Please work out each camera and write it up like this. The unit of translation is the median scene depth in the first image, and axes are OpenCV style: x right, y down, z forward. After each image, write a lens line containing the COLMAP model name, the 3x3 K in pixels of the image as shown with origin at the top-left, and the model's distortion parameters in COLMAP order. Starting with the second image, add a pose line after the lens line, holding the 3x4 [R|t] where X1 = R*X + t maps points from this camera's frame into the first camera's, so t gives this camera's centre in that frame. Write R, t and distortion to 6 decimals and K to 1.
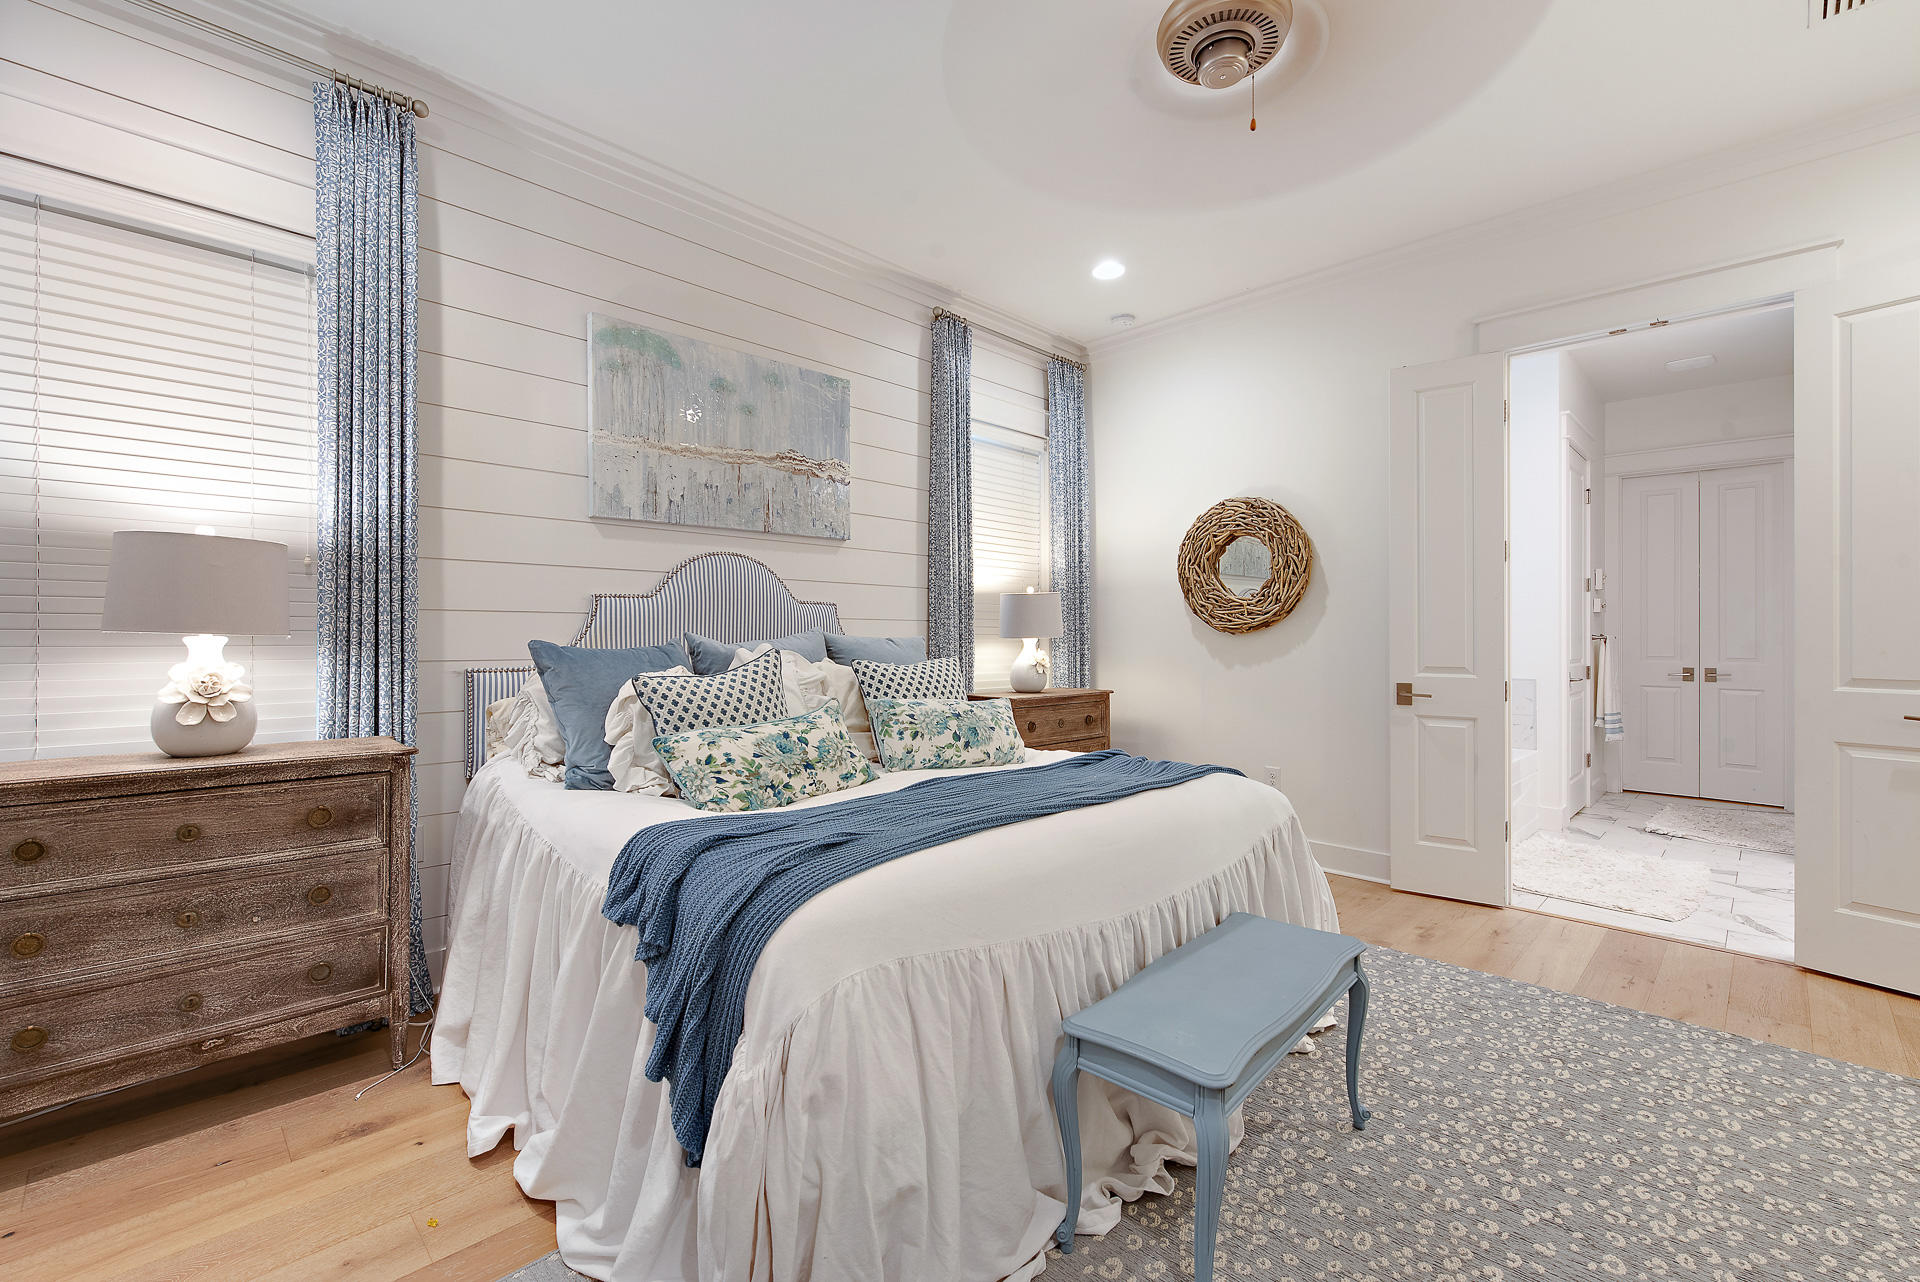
lens RADIAL K [[836.6, 0, 958.1], [0, 836.6, 634.1], [0, 0, 1]] dist [-0.010330, -0.000174]
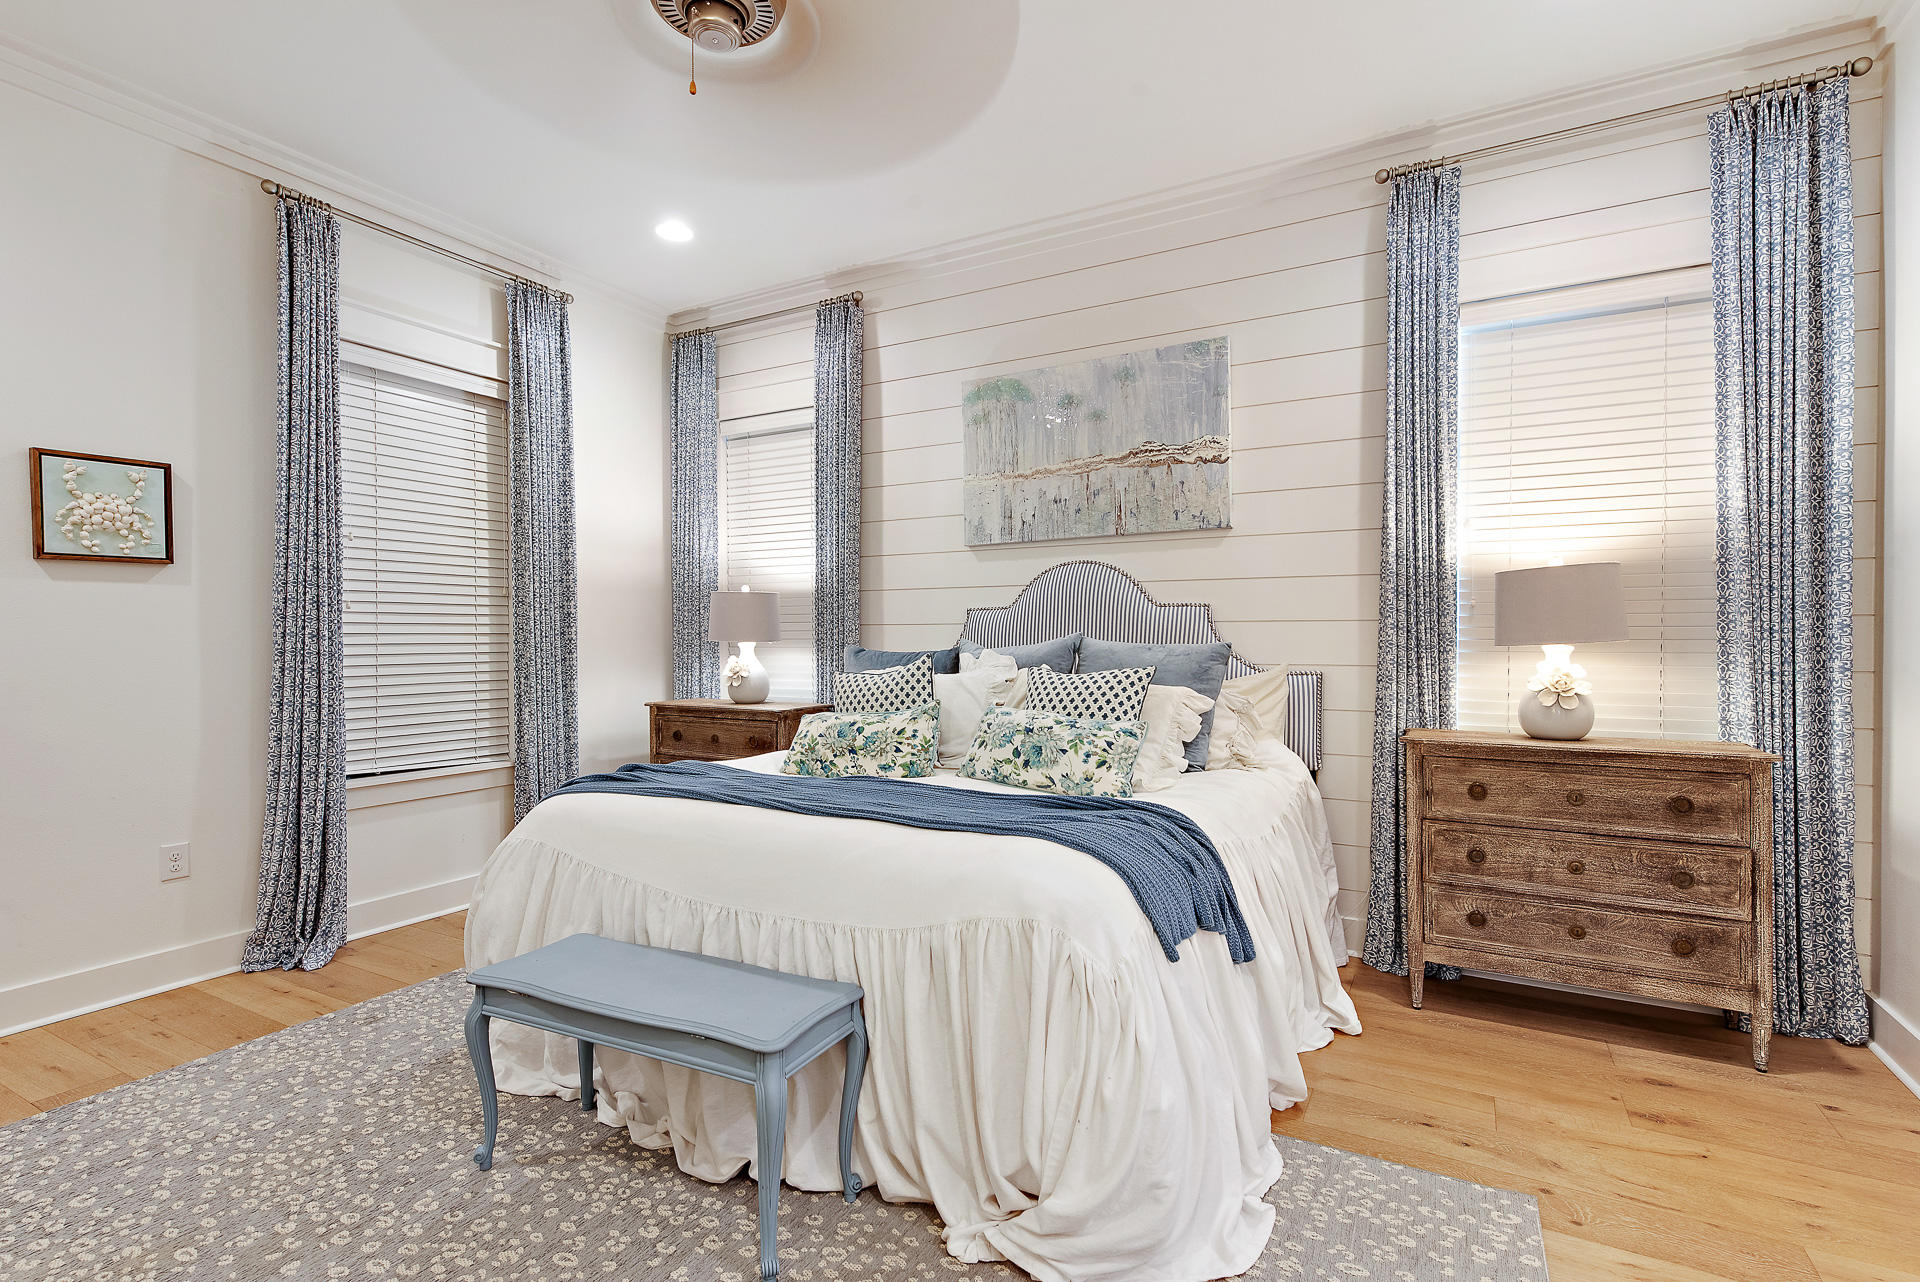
lens RADIAL K [[920.8, 0, 962.0], [0, 920.8, 654.1], [0, 0, 1]] dist [-0.014164, -0.002114]
pose [[0.244297, 0.011175, -0.969636, 0.849421], [0.002055, 0.999925, 0.012042, 0.003281], [0.969698, -0.004934, 0.244256, 0.626365]]
